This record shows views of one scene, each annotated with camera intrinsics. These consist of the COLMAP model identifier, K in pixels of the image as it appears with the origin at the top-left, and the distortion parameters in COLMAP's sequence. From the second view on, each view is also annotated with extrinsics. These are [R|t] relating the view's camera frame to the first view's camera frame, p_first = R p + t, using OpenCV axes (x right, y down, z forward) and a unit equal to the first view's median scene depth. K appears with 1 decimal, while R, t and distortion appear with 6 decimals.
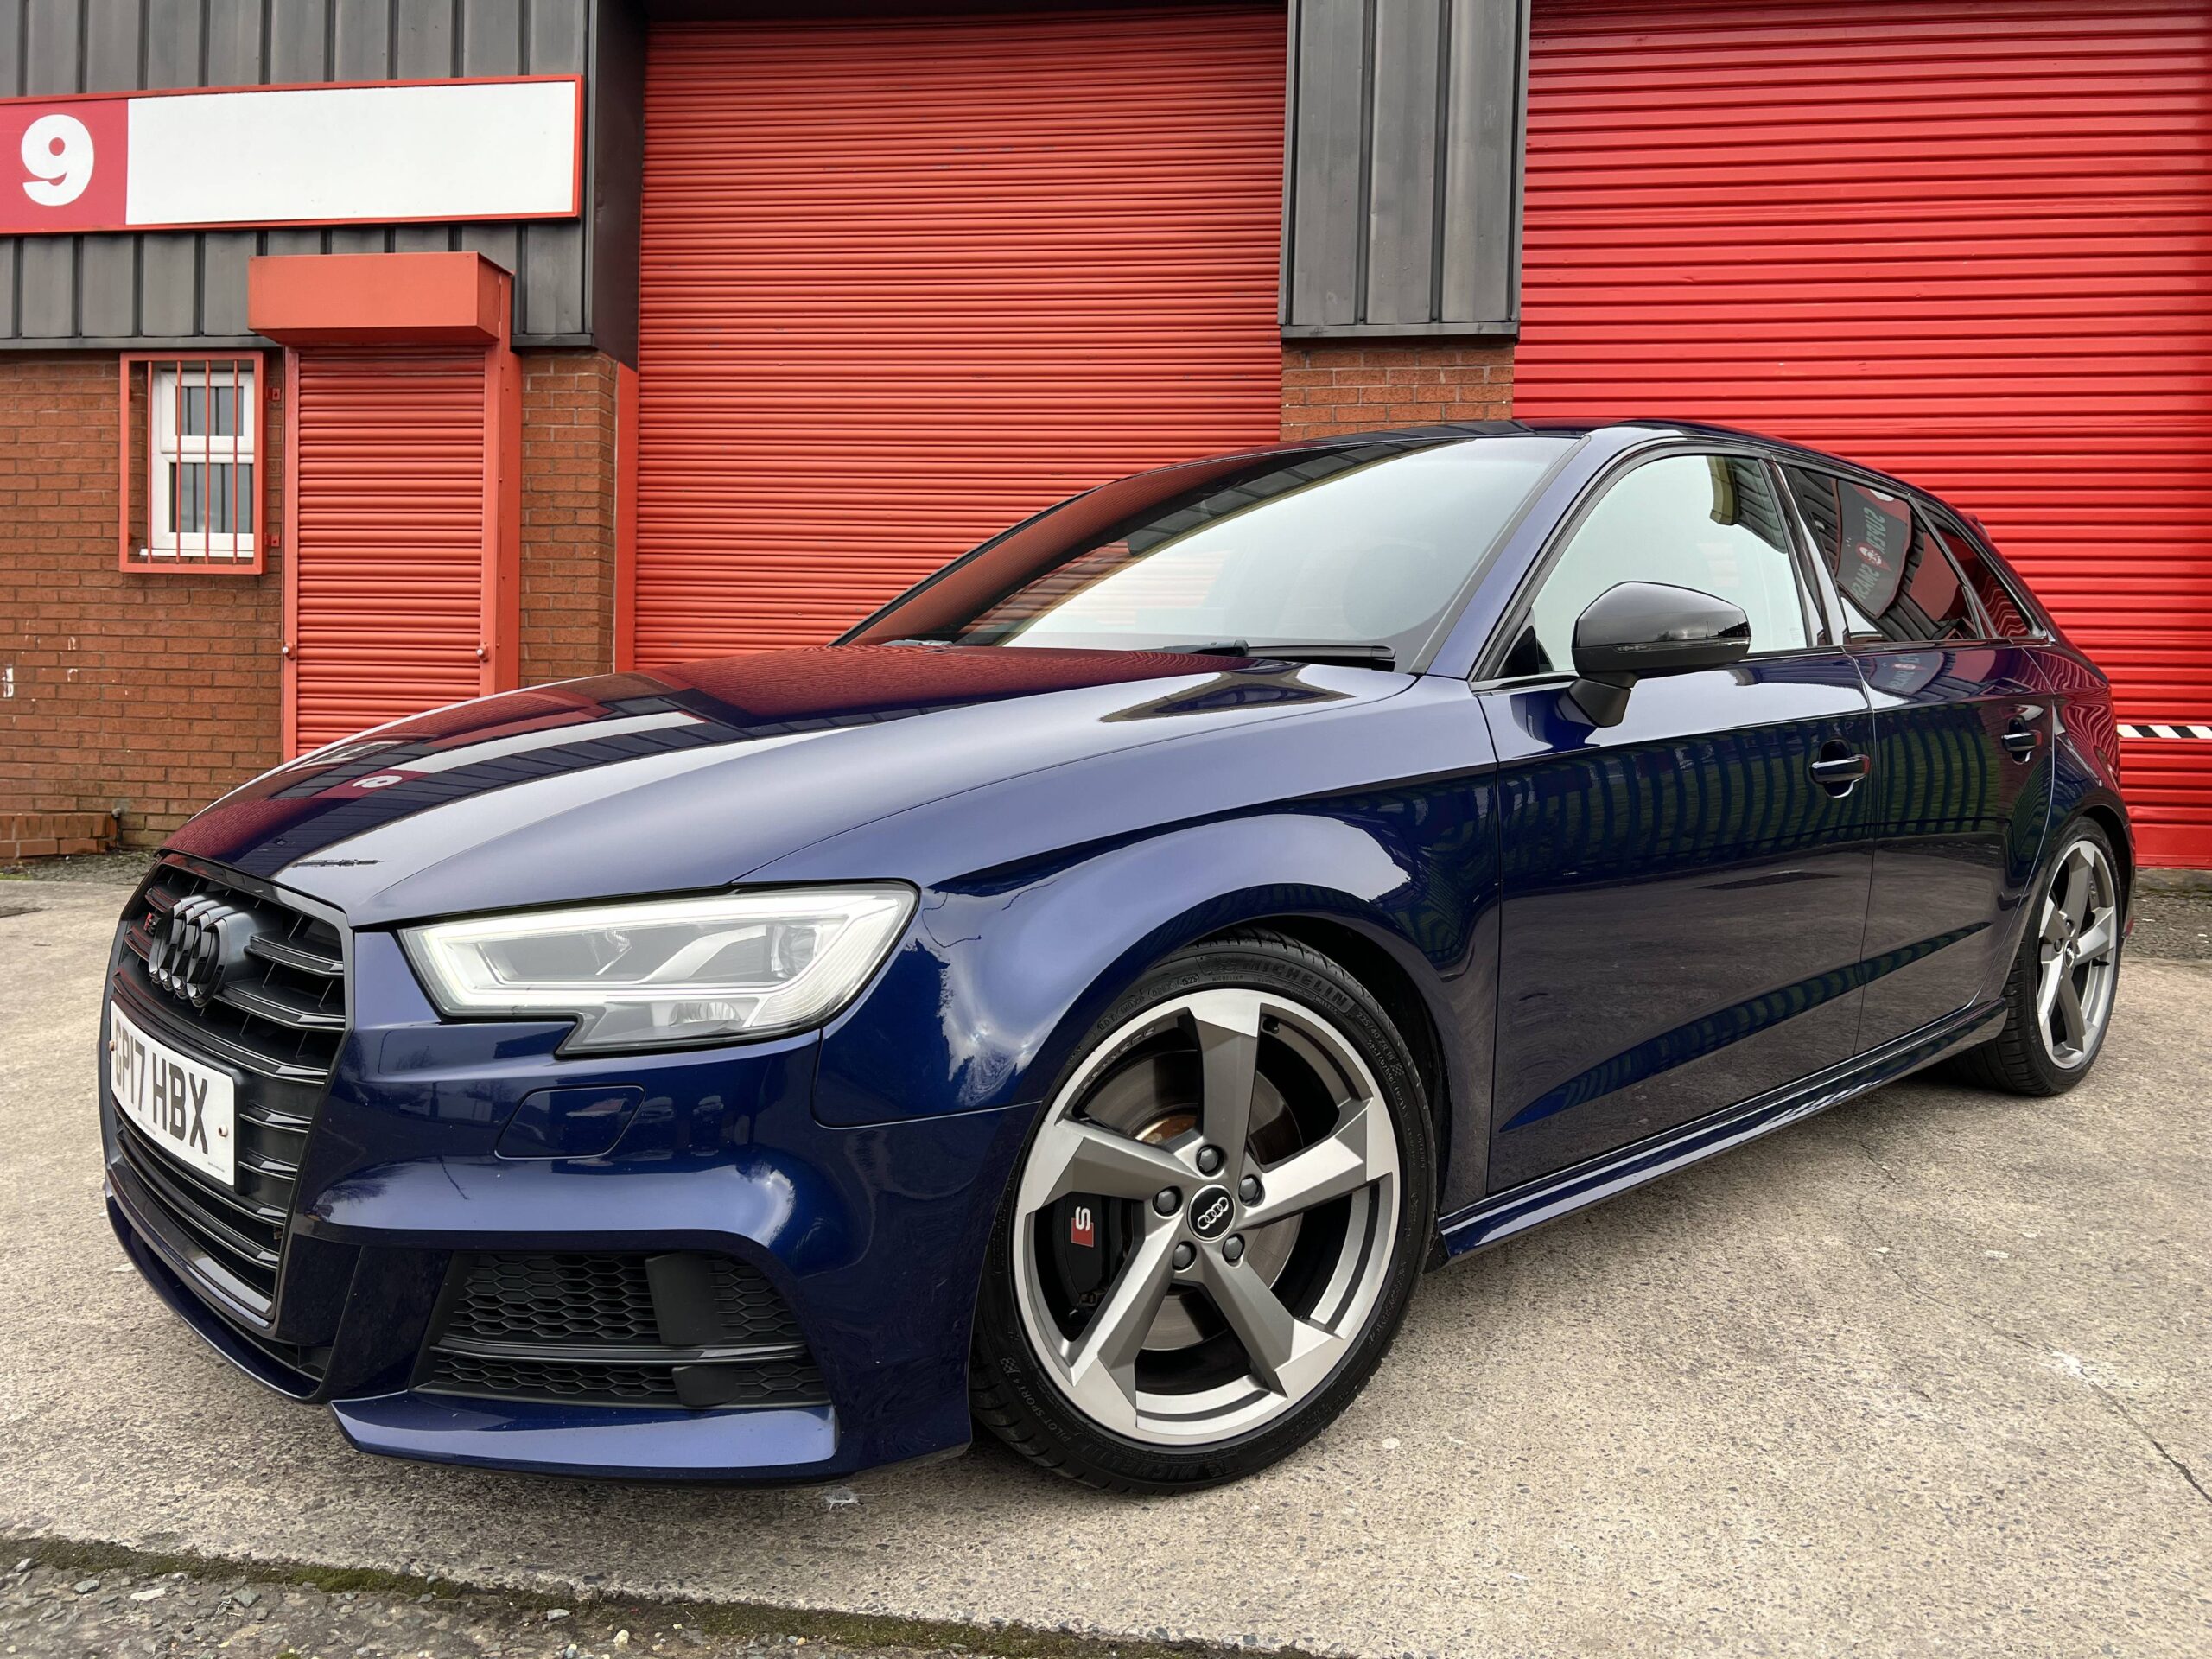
lens RADIAL K [[1663.1, 0, 1118.4], [0, 1663.1, 844.3], [0, 0, 1]] dist [0.041140, -0.046885]
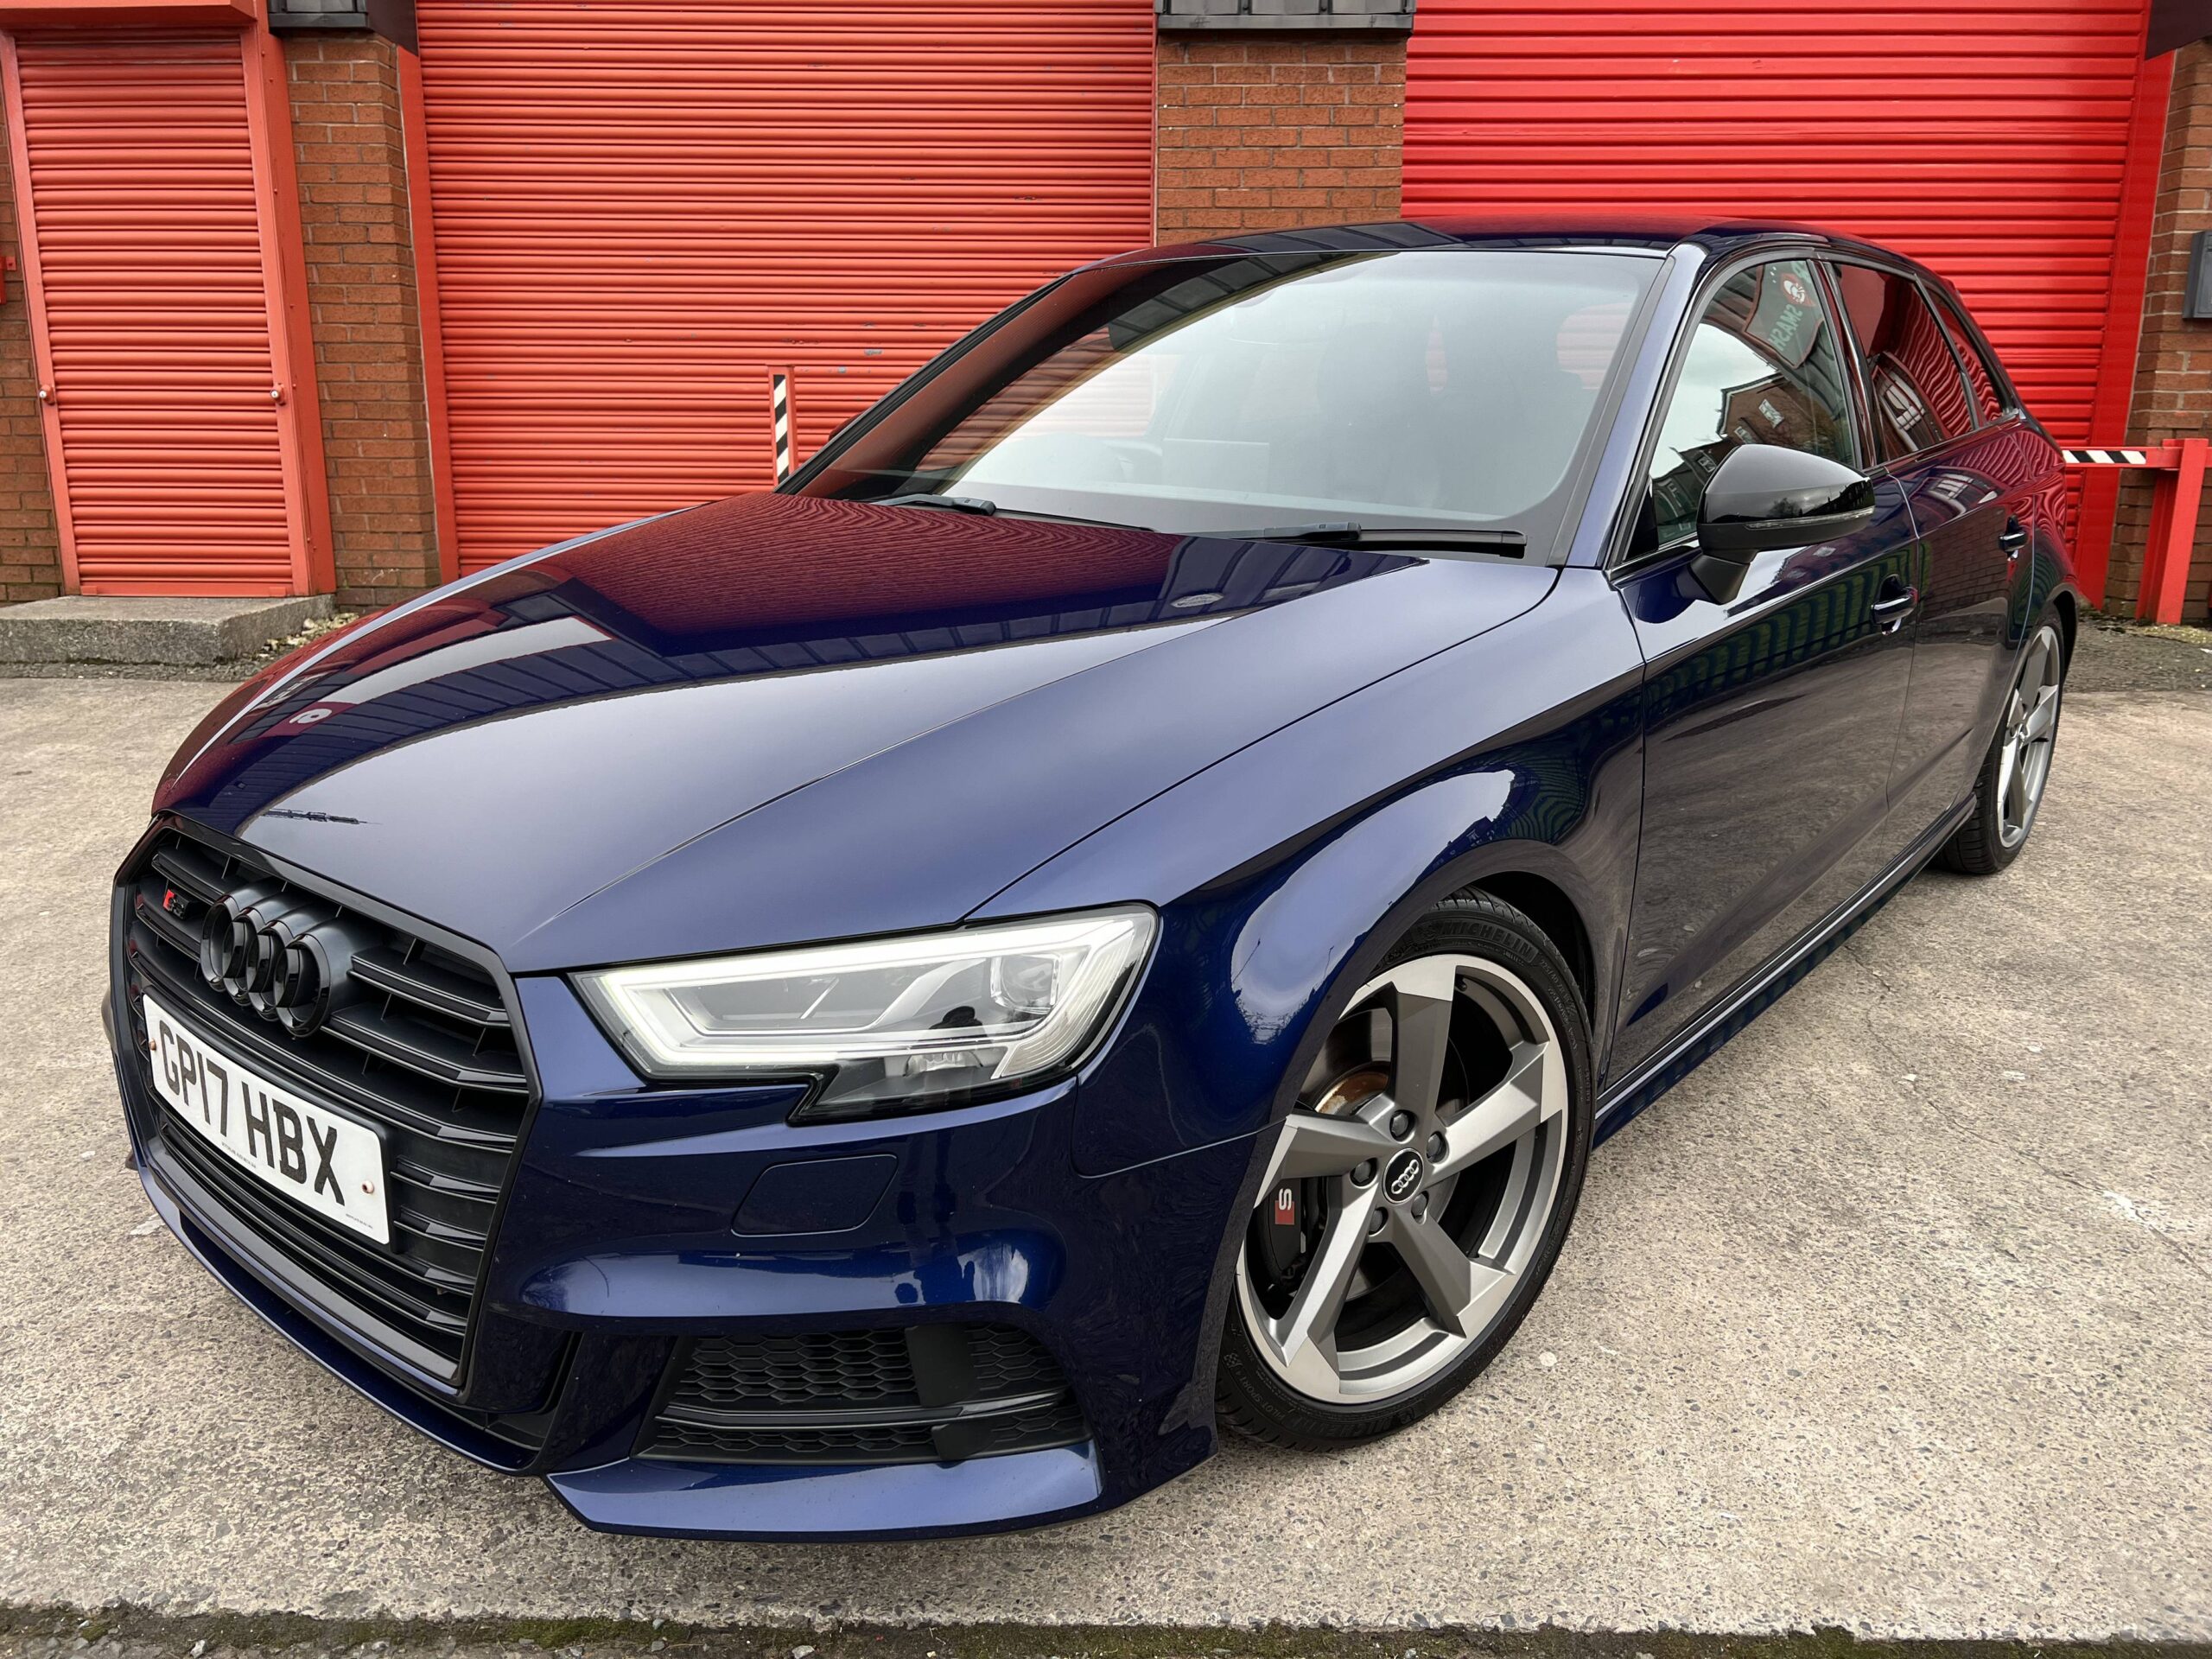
lens RADIAL K [[1663.1, 0, 1095.9], [0, 1663.1, 843.4], [0, 0, 1]] dist [0.041140, -0.046885]
pose [[0.992751, -0.045990, 0.111042, -0.059248], [0.024040, 0.981206, 0.191461, -0.042832], [-0.117760, -0.187404, 0.975199, 0.028457]]
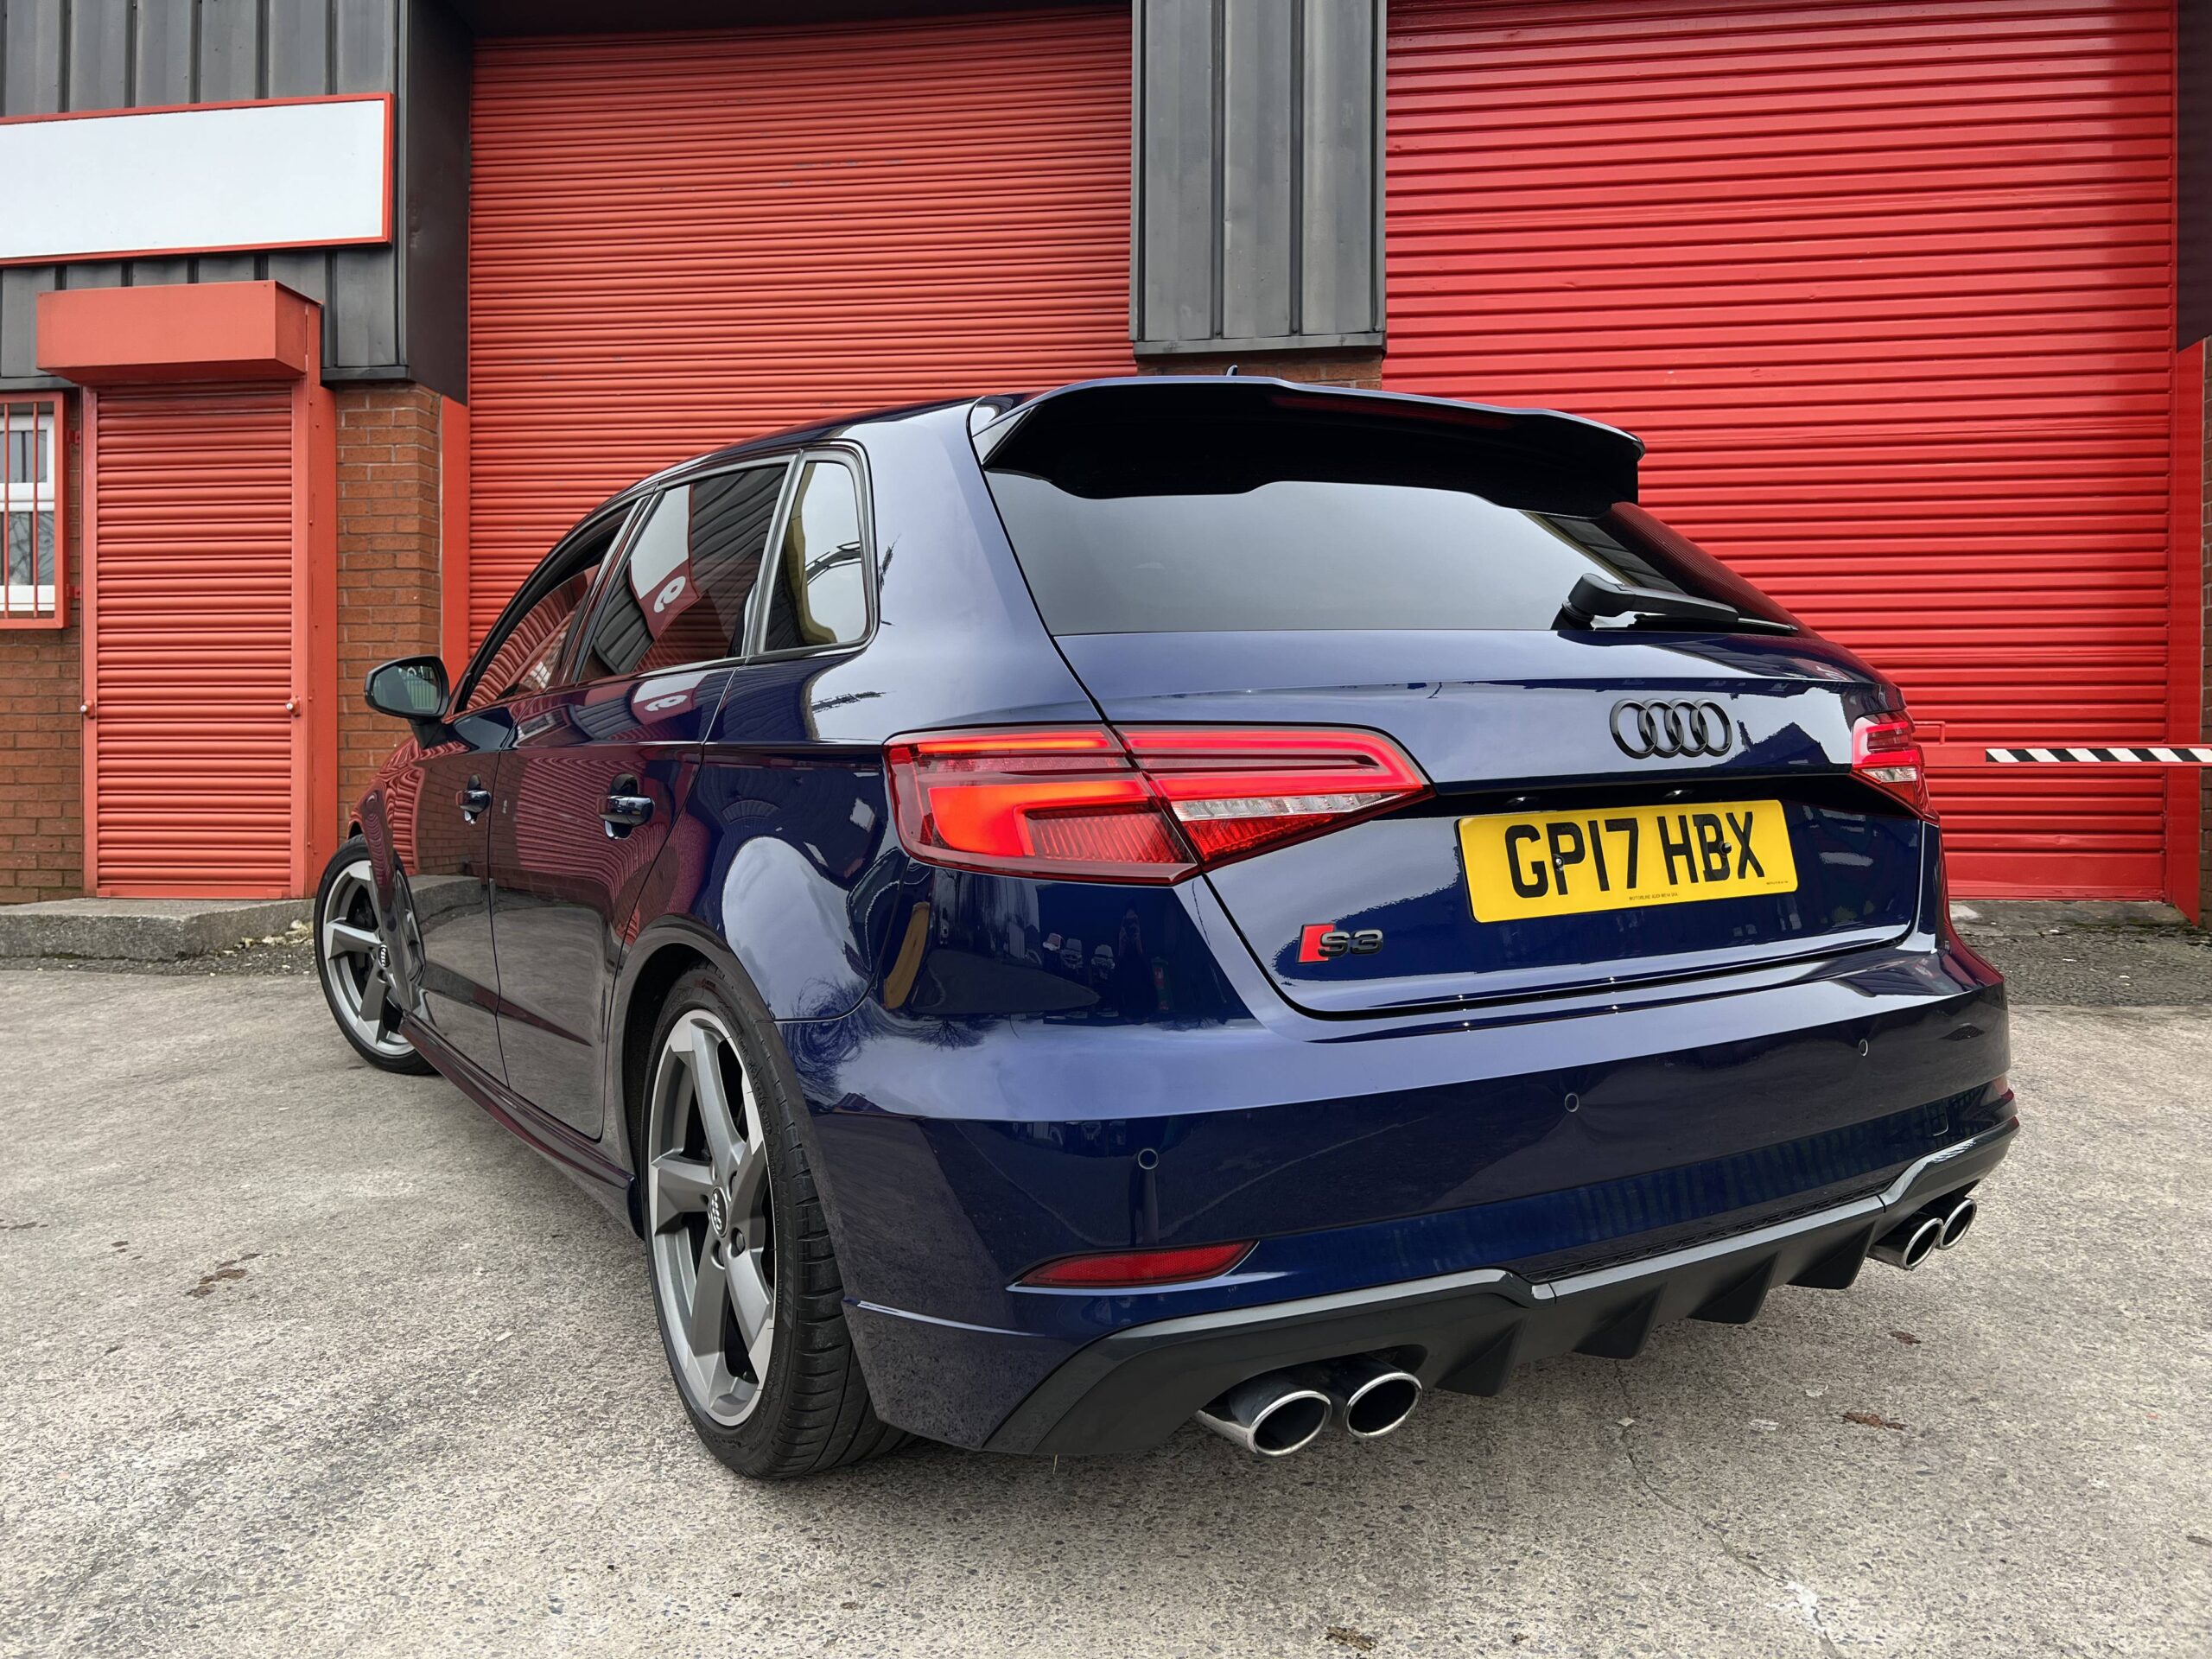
lens RADIAL K [[1663.1, 0, 1122.9], [0, 1663.1, 837.7], [0, 0, 1]] dist [0.041140, -0.046885]
pose [[0.999771, -0.021223, 0.002800, 0.083684], [0.021284, 0.999484, -0.024053, -0.010004], [-0.002288, 0.024107, 0.999707, 0.070858]]
